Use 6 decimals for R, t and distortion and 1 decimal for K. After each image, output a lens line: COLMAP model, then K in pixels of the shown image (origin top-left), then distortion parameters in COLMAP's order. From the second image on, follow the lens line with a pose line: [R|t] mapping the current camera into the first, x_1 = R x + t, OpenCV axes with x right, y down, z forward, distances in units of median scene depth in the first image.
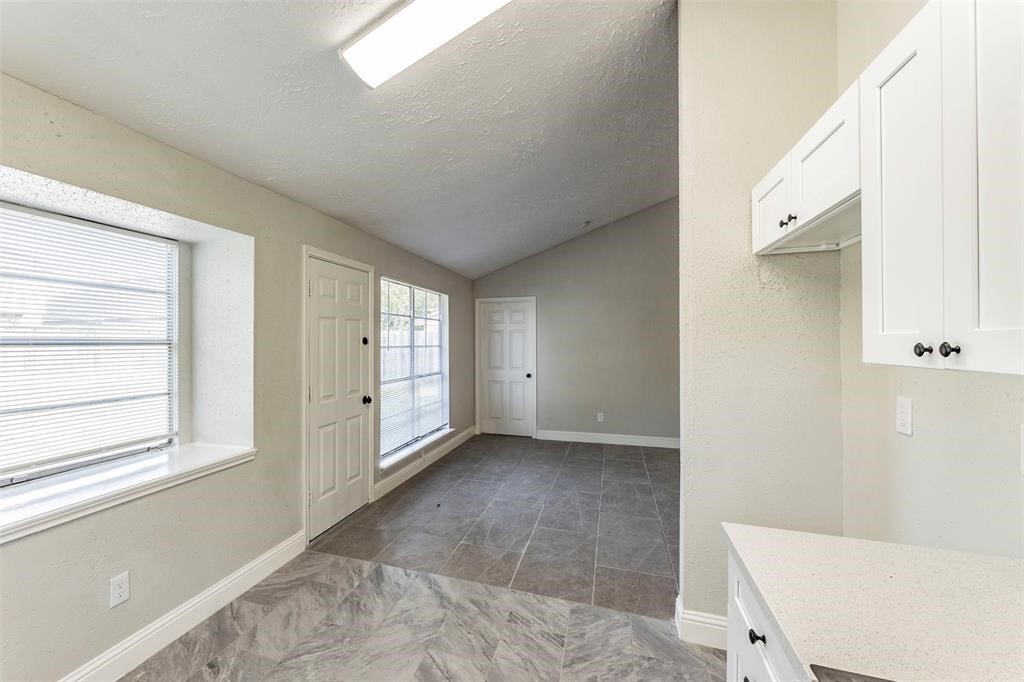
lens RADIAL K [[438.1, 0, 446.4], [0, 438.1, 339.7], [0, 0, 1]] dist [0.001833, -0.000161]
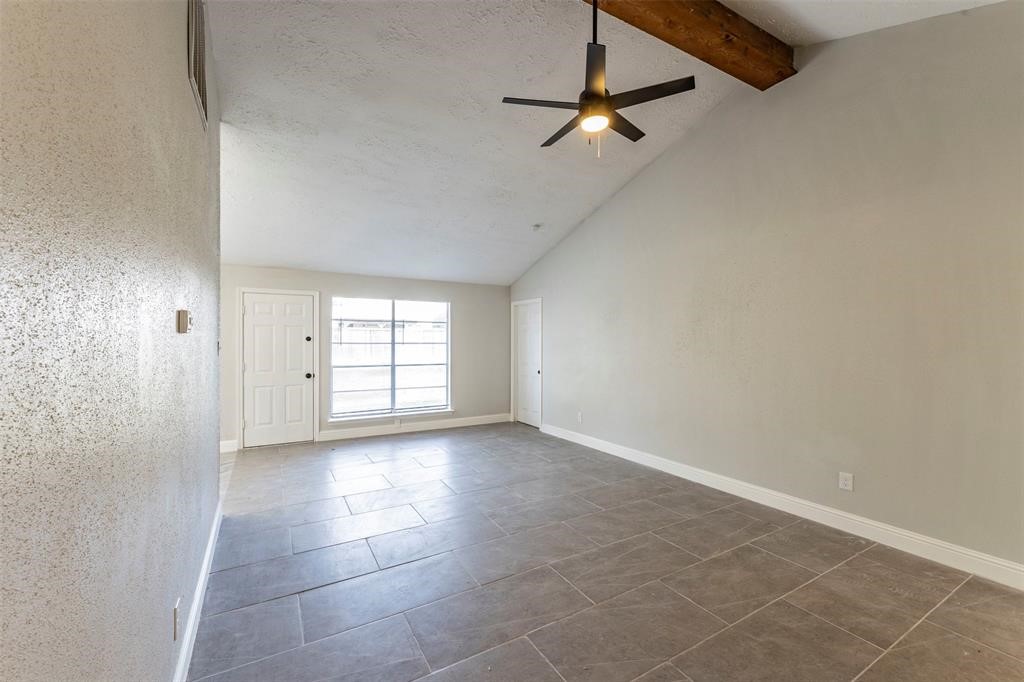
lens RADIAL K [[414.3, 0, 510.4], [0, 414.3, 335.7], [0, 0, 1]] dist [0.000959, -0.001630]
pose [[0.773683, -0.002937, -0.633566, 1.565845], [-0.001171, 0.999981, -0.006065, 0.000121], [0.633571, 0.005435, 0.773665, 0.343682]]
